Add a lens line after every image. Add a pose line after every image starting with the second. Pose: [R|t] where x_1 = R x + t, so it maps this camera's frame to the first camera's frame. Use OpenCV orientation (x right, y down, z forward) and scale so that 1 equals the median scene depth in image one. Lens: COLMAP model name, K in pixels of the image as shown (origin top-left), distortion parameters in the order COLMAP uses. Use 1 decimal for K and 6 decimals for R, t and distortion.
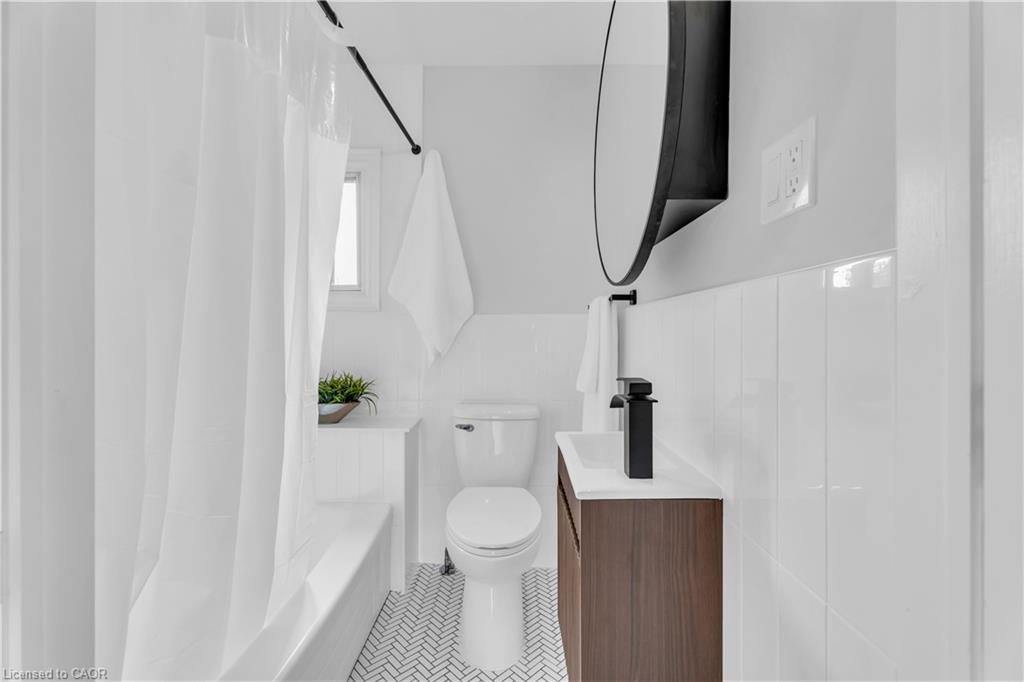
lens RADIAL K [[464.6, 0, 514.1], [0, 464.6, 340.8], [0, 0, 1]] dist [-0.000602, 0.000324]
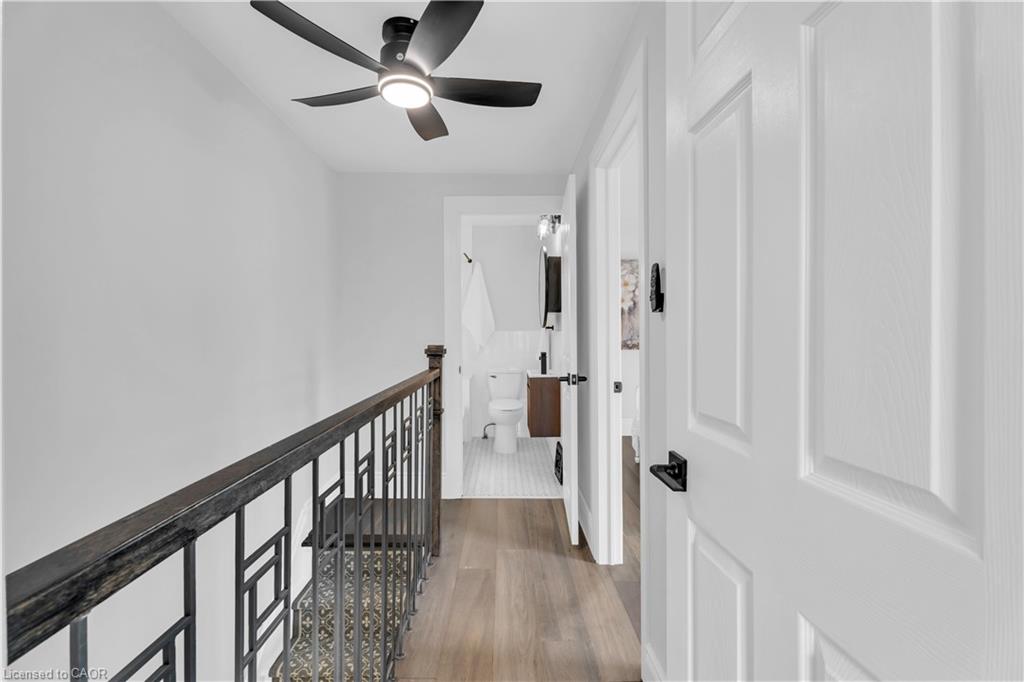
lens RADIAL K [[464.6, 0, 514.1], [0, 464.6, 340.8], [0, 0, 1]] dist [-0.000602, 0.000324]
pose [[0.999595, -0.007315, 0.027487, -0.059237], [0.007078, 0.999937, 0.008727, -0.028046], [-0.027549, -0.008529, 0.999584, -1.506596]]
